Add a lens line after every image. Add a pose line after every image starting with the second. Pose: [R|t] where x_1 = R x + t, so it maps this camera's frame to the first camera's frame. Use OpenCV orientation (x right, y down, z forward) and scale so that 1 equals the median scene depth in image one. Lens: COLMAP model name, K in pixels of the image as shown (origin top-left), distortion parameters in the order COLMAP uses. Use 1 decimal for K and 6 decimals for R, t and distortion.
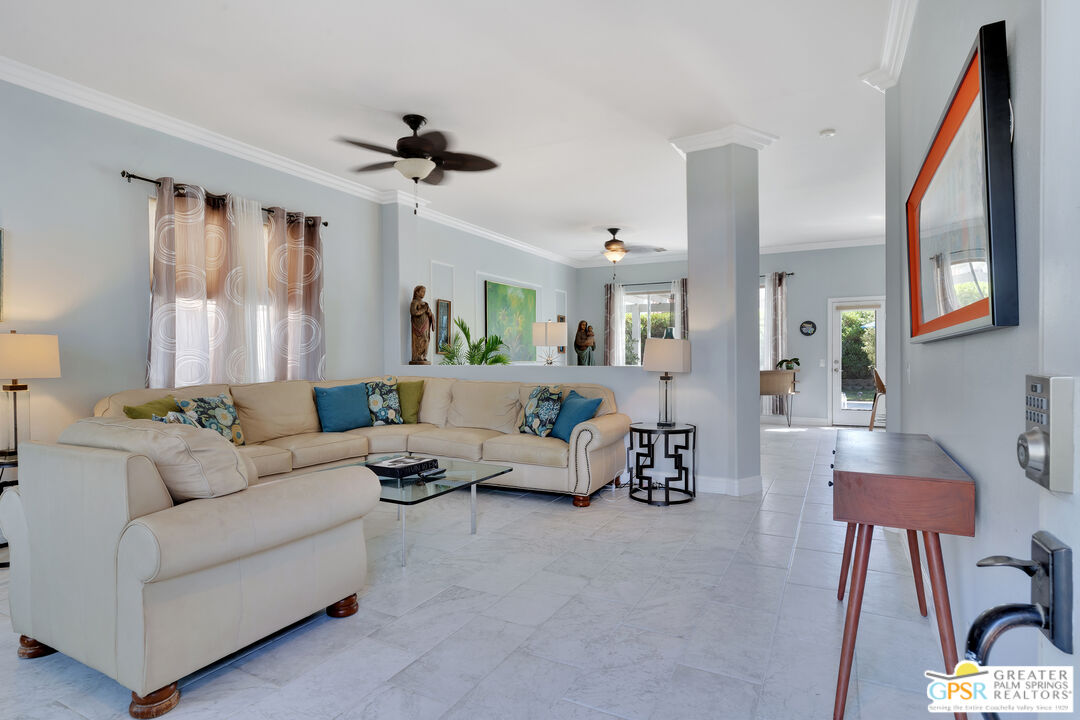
lens RADIAL K [[558.0, 0, 543.6], [0, 558.0, 356.5], [0, 0, 1]] dist [-0.000958, 0.000273]
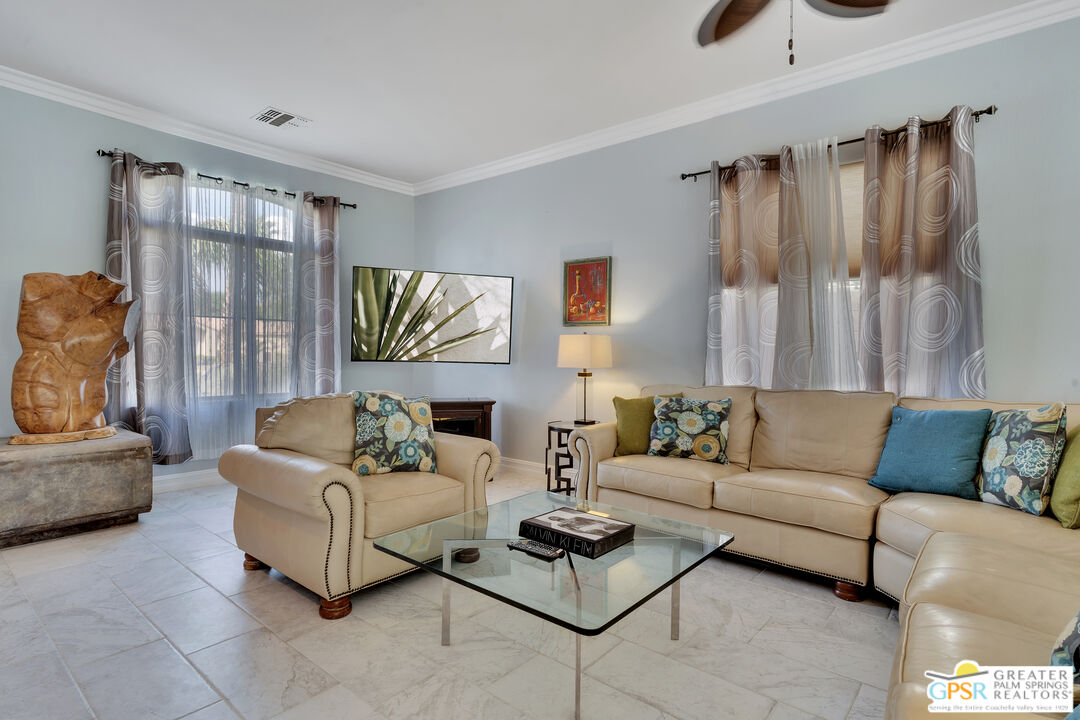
lens RADIAL K [[558.0, 0, 547.4], [0, 558.0, 356.7], [0, 0, 1]] dist [-0.000958, 0.000273]
pose [[-0.196621, 0.016057, -0.980348, 0.298712], [-0.007156, 0.999816, 0.017812, -0.007953], [0.980454, 0.010518, -0.196469, 0.892977]]
